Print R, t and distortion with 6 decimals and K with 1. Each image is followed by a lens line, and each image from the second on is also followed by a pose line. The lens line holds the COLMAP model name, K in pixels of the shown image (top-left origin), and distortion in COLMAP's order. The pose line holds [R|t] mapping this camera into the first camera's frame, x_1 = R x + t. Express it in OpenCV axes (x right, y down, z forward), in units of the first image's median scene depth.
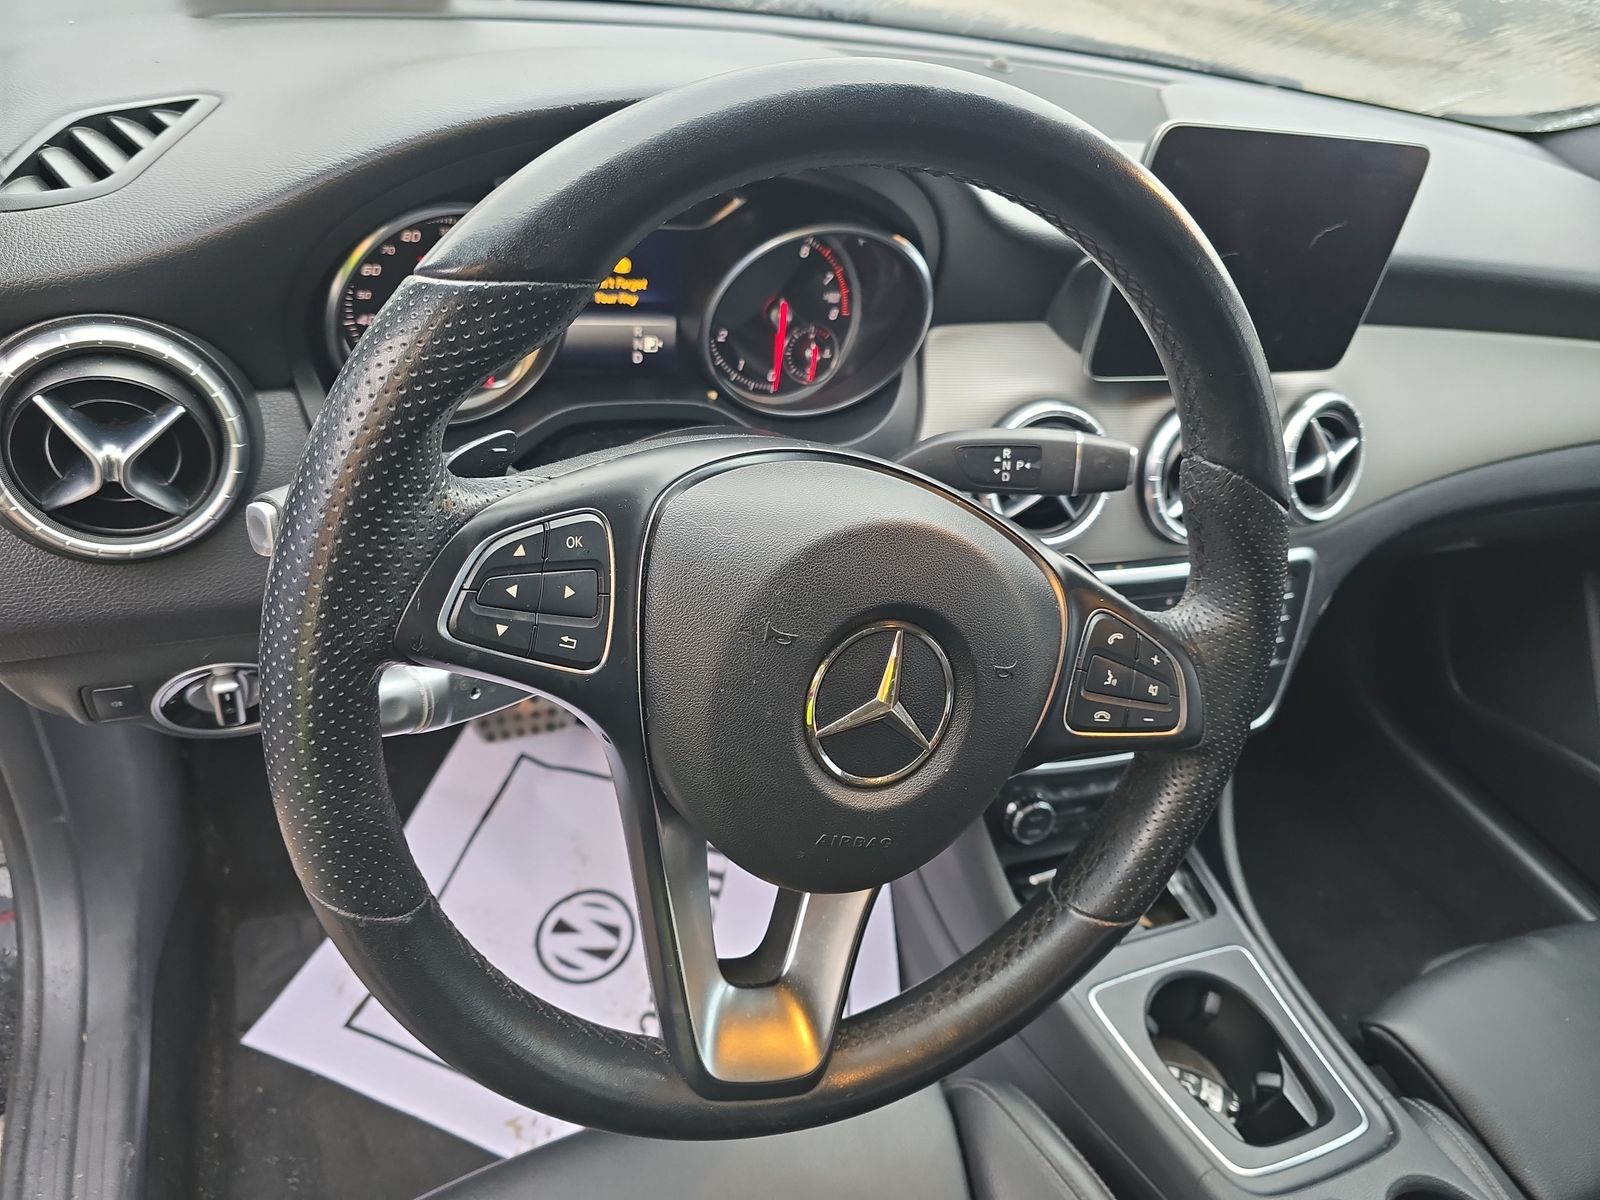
lens RADIAL K [[1085.3, 0, 800.0], [0, 1085.3, 600.0], [0, 0, 1]] dist [0.122070, -0.065105]
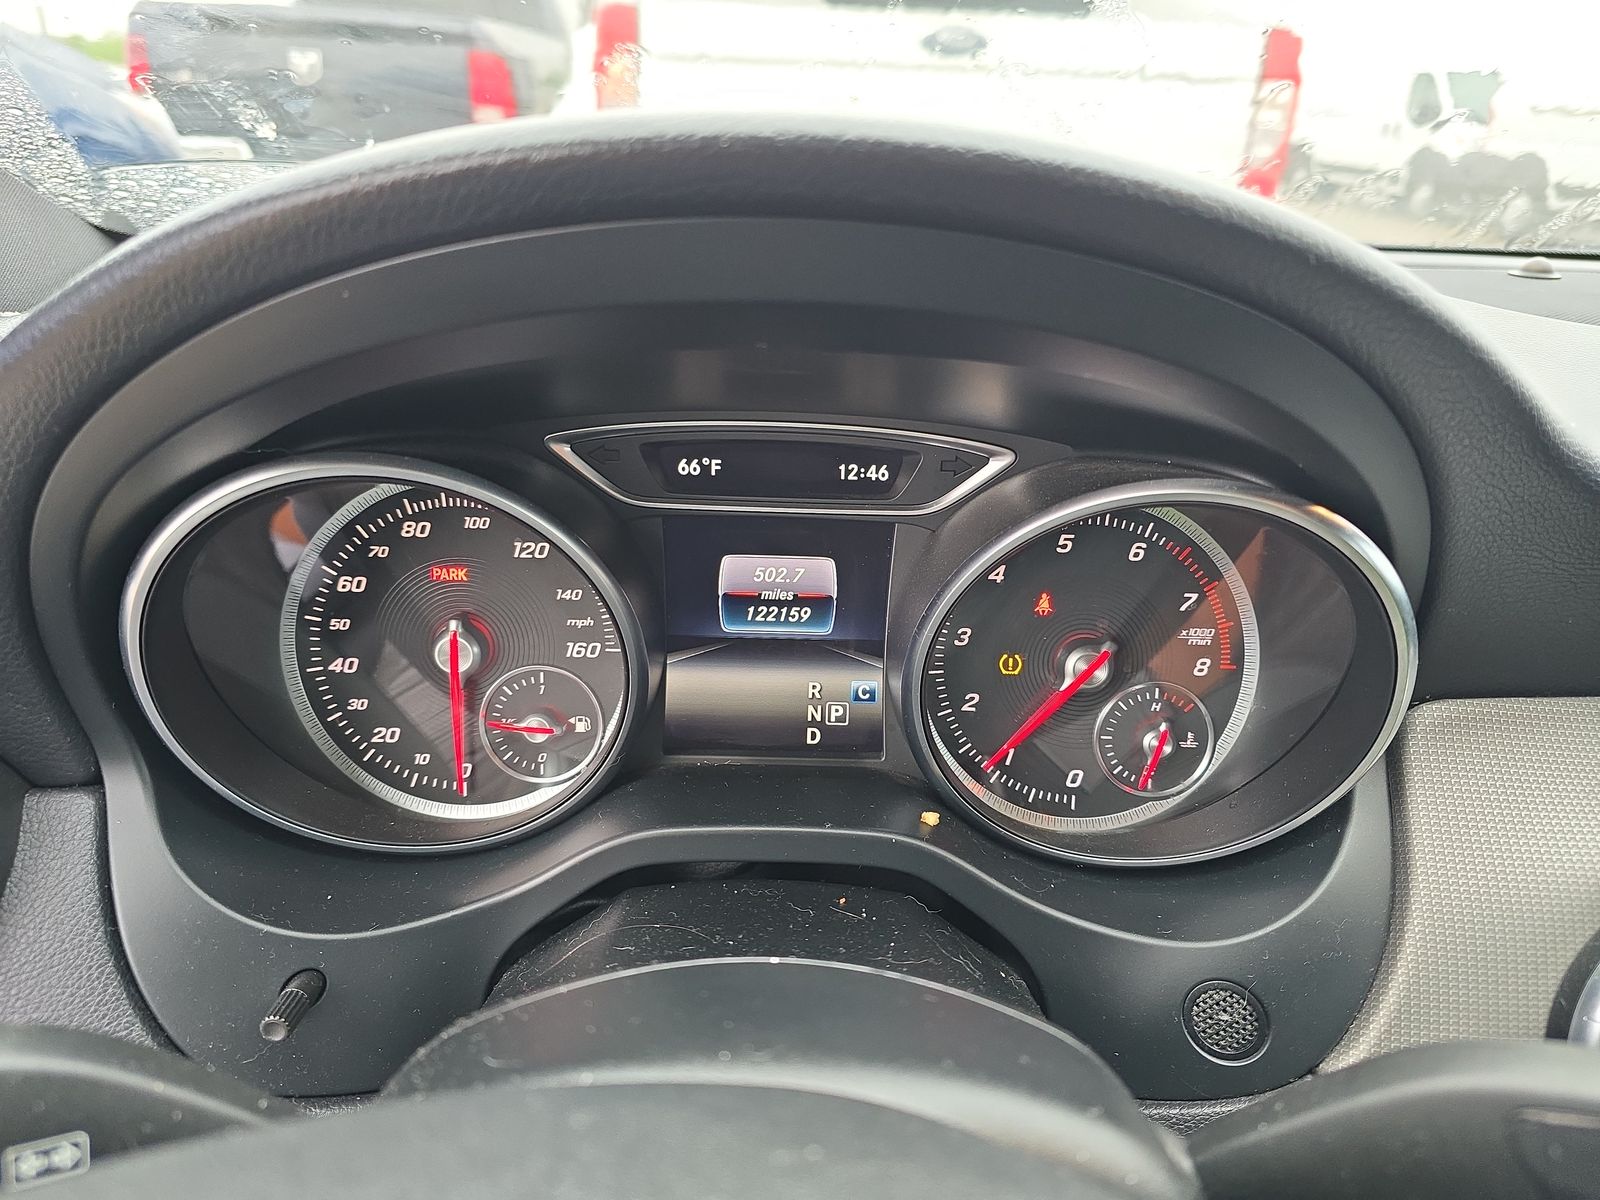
lens RADIAL K [[1190.9, 0, 800.0], [0, 1190.9, 600.0], [0, 0, 1]] dist [0.009872, 0.001631]
pose [[0.933722, 0.009682, -0.357867, 0.056249], [-0.112940, 0.956553, -0.268796, -0.125498], [0.339716, 0.291398, 0.894248, 0.447432]]
